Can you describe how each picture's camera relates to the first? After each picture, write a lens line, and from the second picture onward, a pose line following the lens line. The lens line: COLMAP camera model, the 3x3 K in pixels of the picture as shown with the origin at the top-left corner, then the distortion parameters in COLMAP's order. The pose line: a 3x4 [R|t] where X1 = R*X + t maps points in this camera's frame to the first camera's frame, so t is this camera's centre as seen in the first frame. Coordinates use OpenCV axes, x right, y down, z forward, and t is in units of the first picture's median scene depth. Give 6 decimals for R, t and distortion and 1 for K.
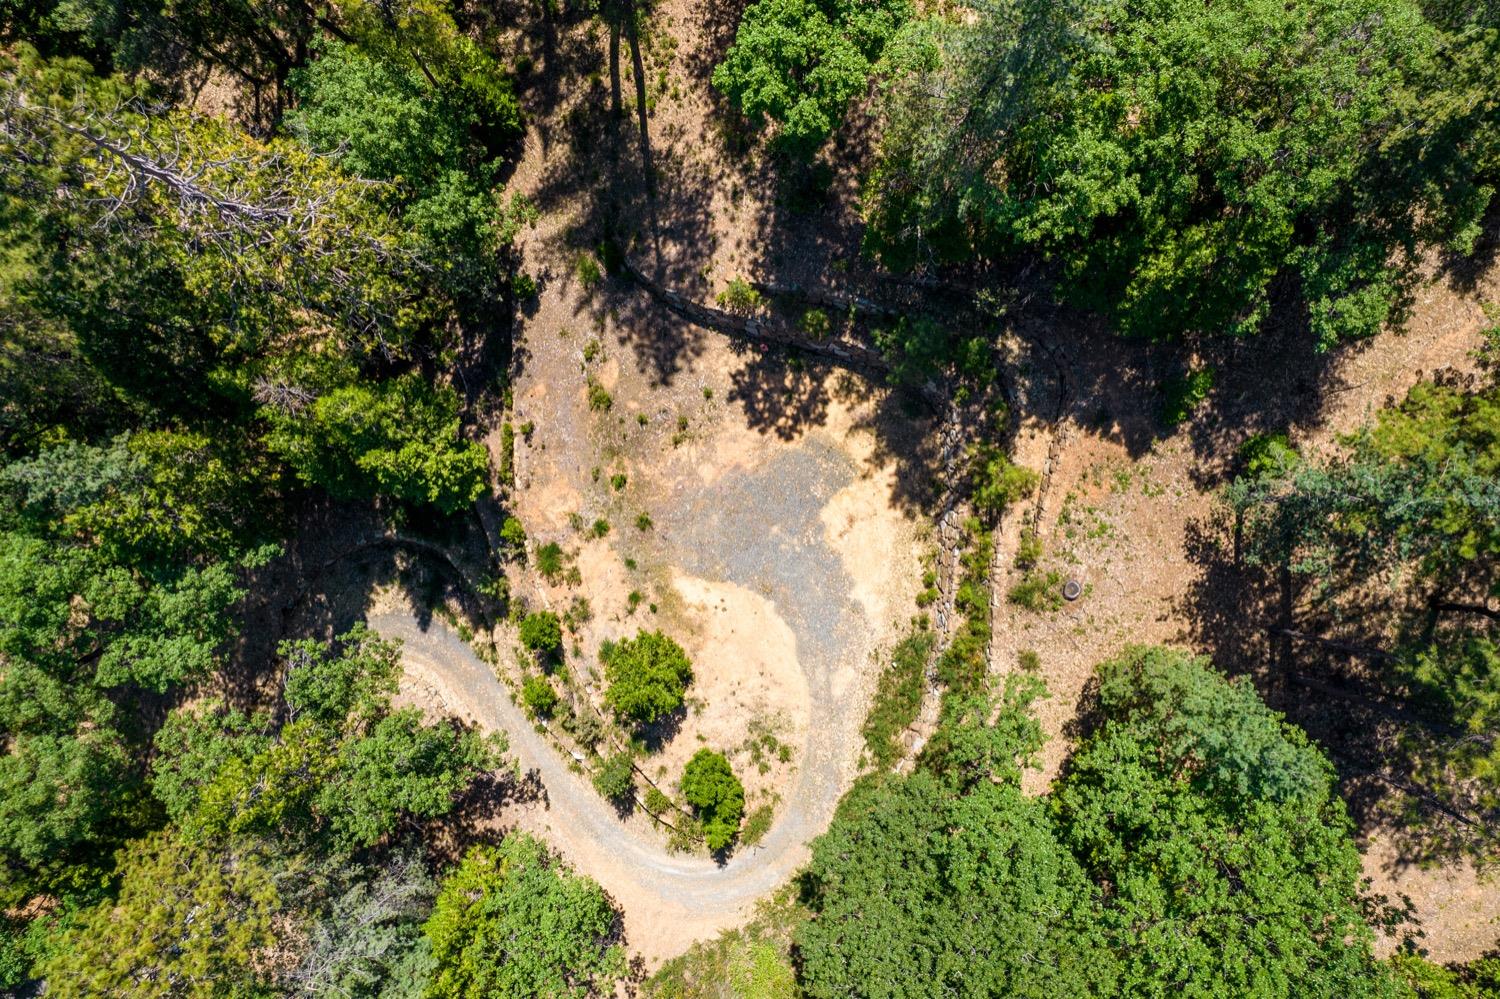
lens RADIAL K [[974.0, 0, 758.2], [0, 974.0, 503.4], [0, 0, 1]] dist [-0.041762, 0.000168]
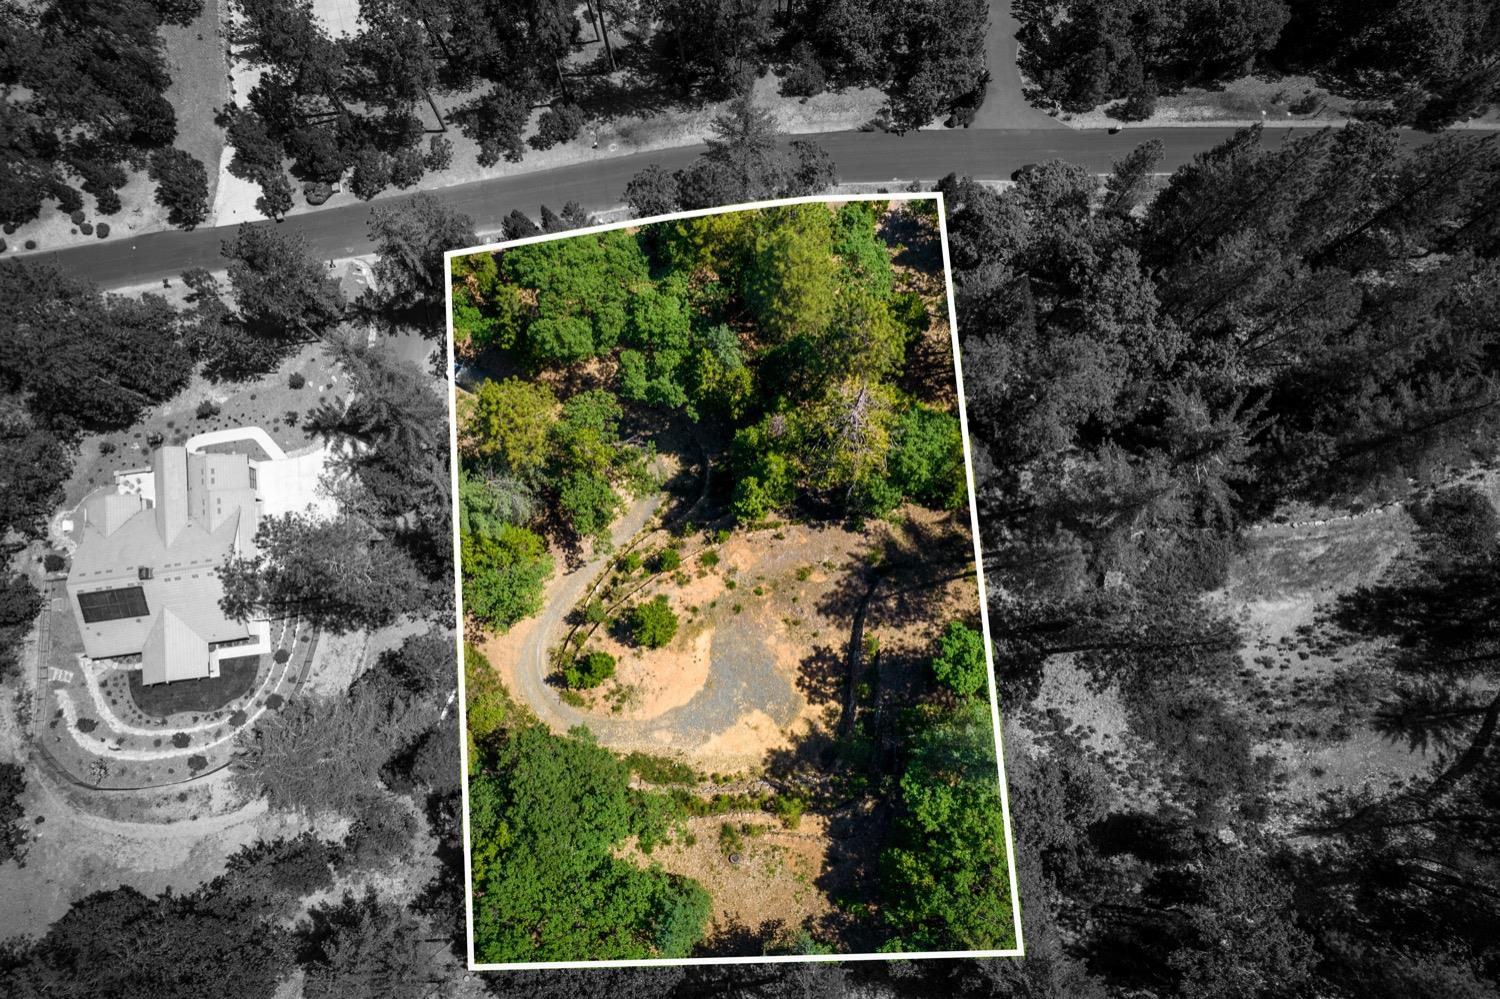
lens RADIAL K [[958.1, 0, 747.8], [0, 958.1, 507.5], [0, 0, 1]] dist [-0.041025, 0.050748]
pose [[0.142954, 0.975004, -0.170091, 0.001365], [-0.989672, 0.142663, -0.013994, -0.000181], [0.010621, 0.170335, 0.985329, -0.737083]]
